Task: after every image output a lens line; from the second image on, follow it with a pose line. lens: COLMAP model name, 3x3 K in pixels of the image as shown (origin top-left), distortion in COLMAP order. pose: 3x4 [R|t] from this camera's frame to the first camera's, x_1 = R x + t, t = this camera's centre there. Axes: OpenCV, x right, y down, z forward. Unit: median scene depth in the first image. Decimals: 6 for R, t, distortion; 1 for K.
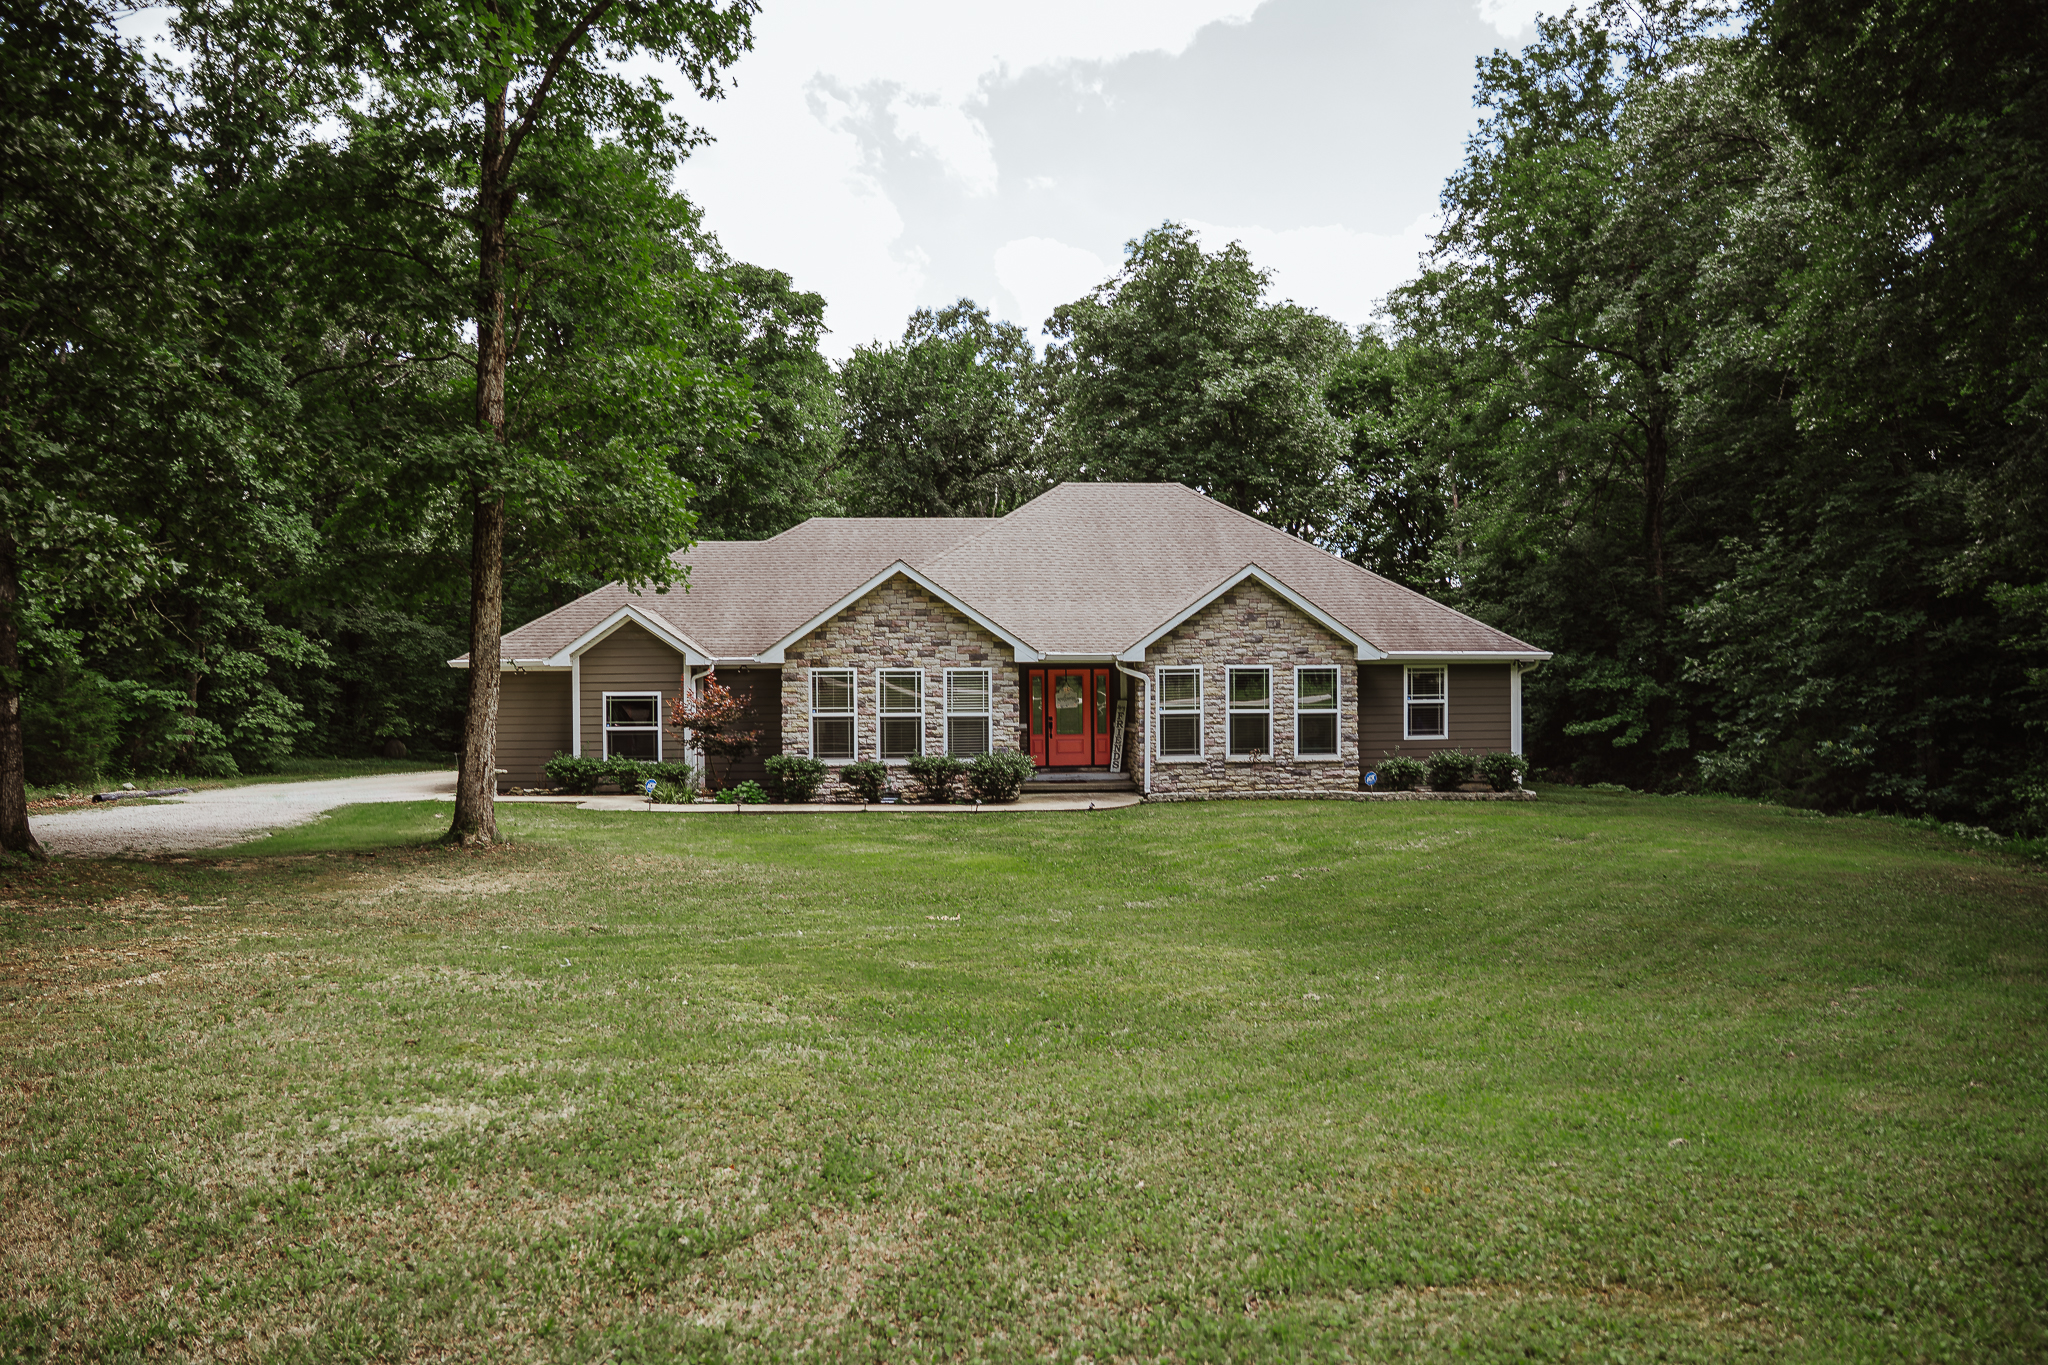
lens RADIAL K [[1550.4, 0, 1020.4], [0, 1550.4, 690.4], [0, 0, 1]] dist [-0.117610, 0.040943]
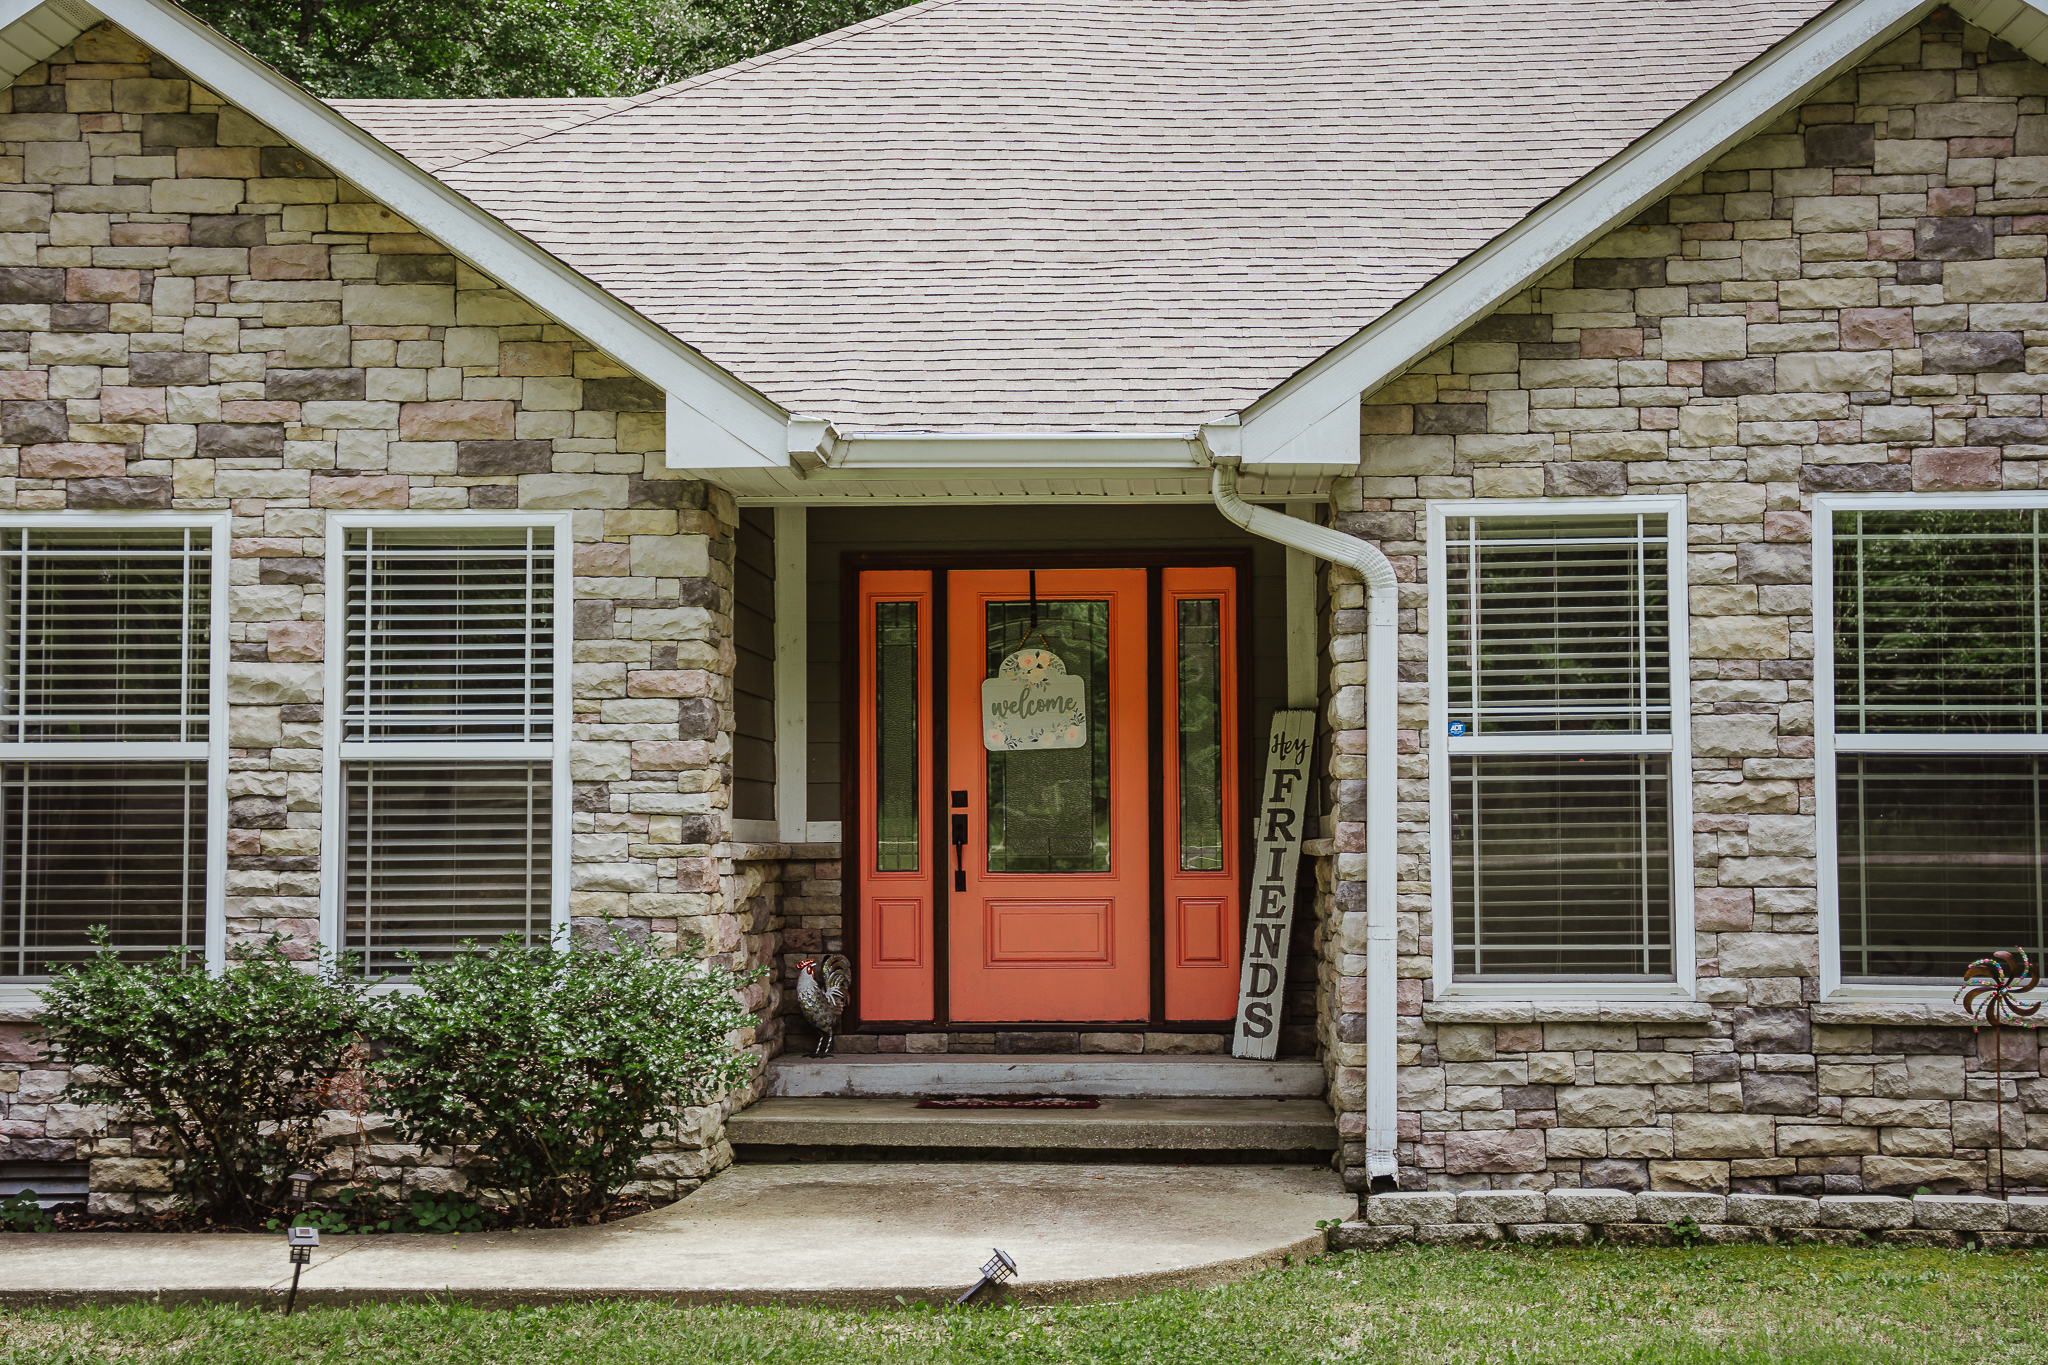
lens RADIAL K [[2862.6, 0, 1019.8], [0, 2862.6, 671.2], [0, 0, 1]] dist [0.164476, 0.000000]
pose [[0.992430, -0.000768, -0.122813, 0.080925], [-0.007962, 0.997475, -0.070574, 0.030154], [0.122557, 0.071018, 0.989917, 0.644177]]
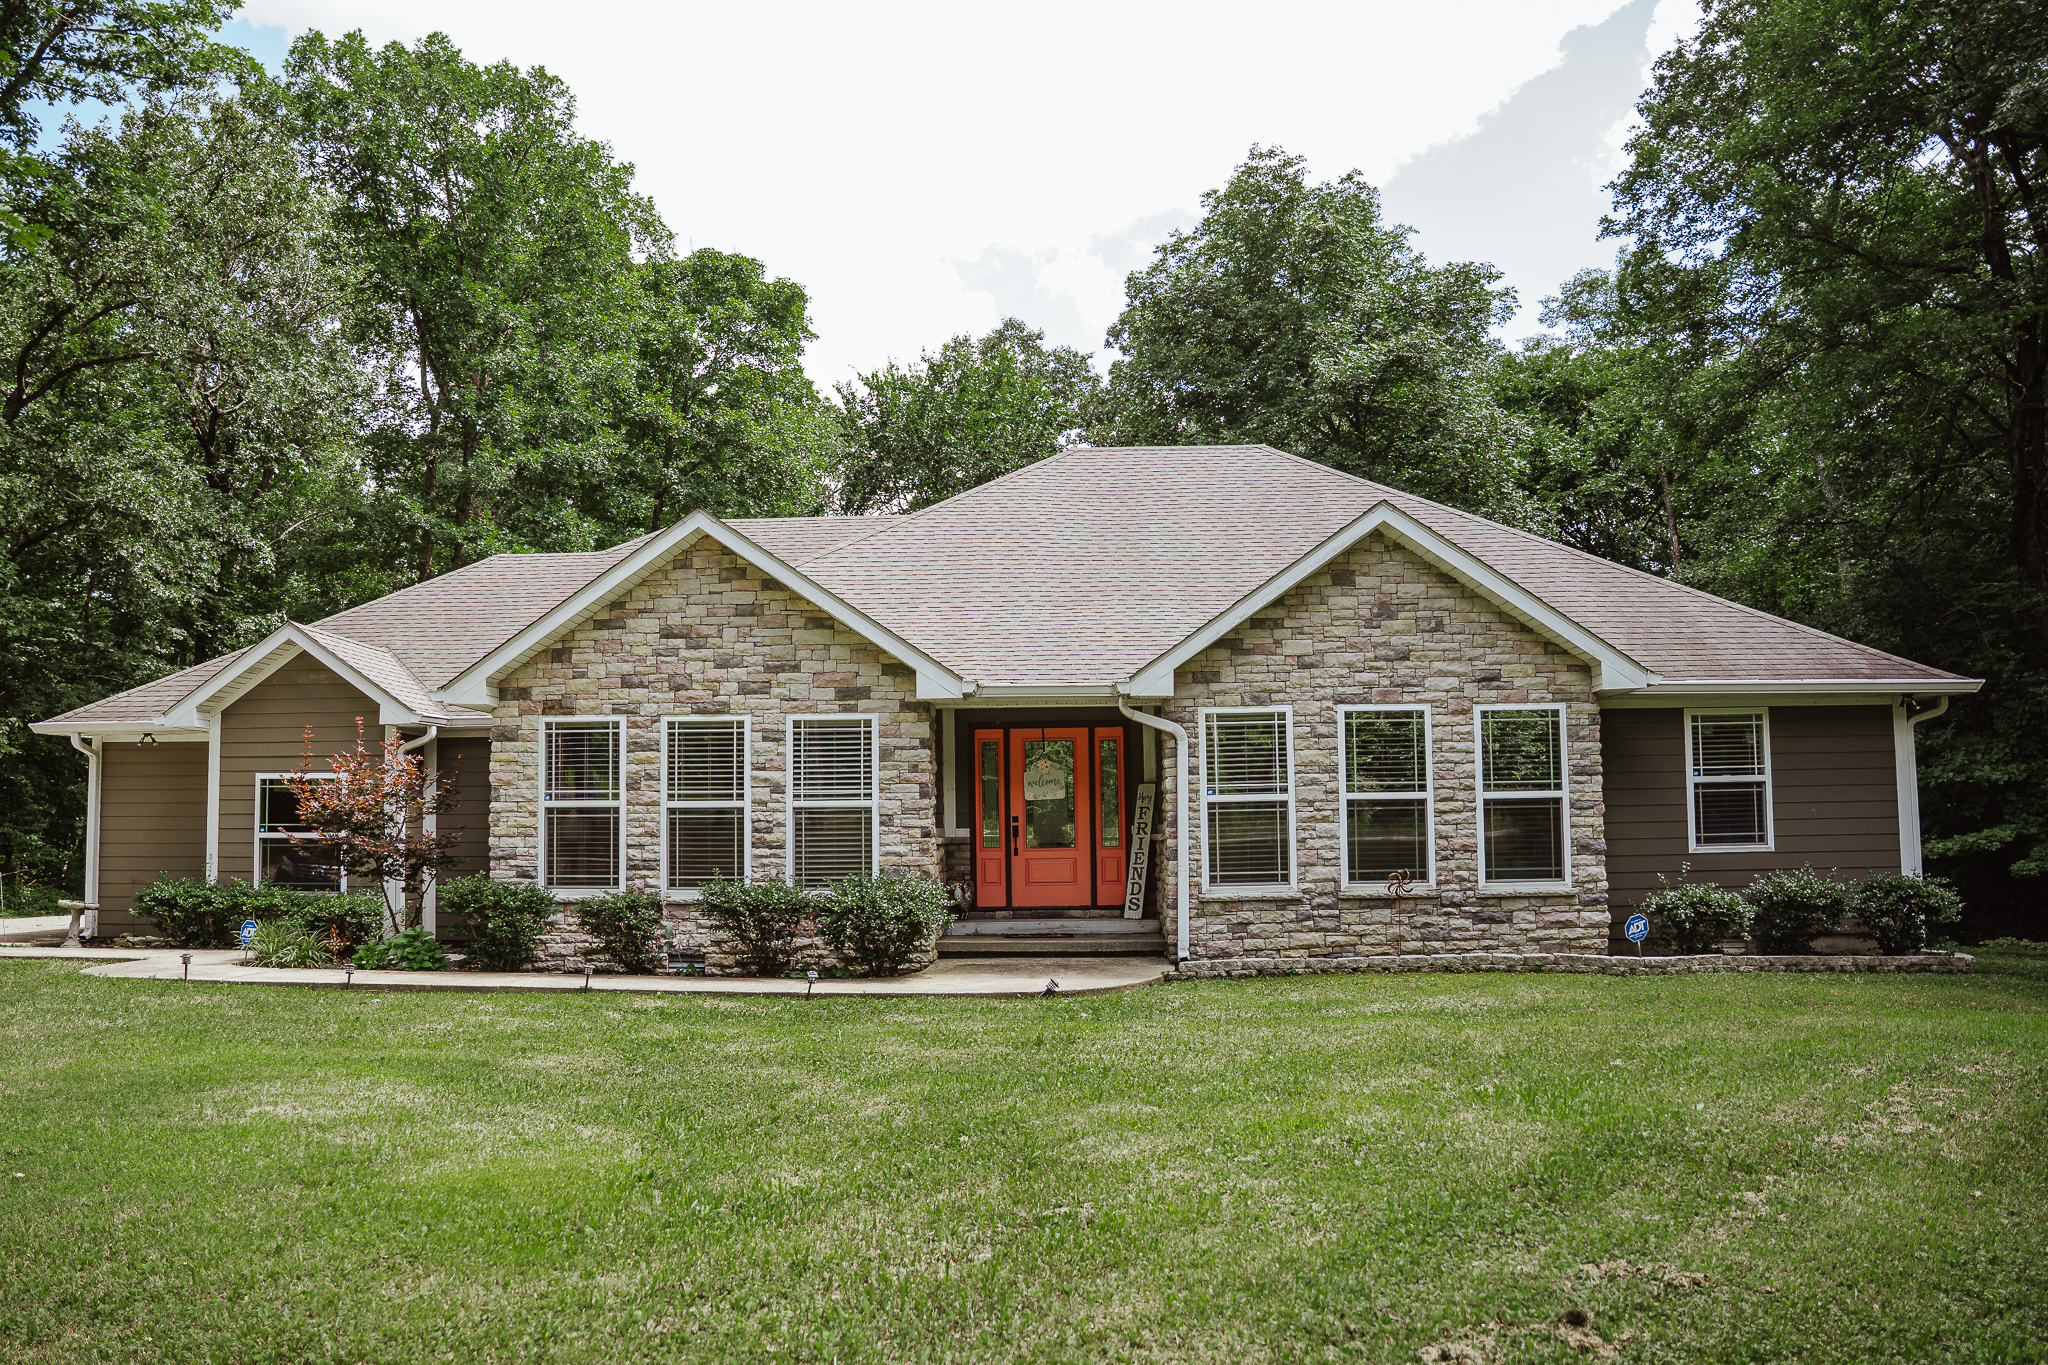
lens RADIAL K [[1550.4, 0, 983.8], [0, 1550.4, 702.5], [0, 0, 1]] dist [-0.117610, 0.040943]
pose [[0.993408, -0.011576, -0.114047, 0.075179], [0.000712, 0.995492, -0.094840, 0.030648], [0.114631, 0.094134, 0.988938, 0.485525]]
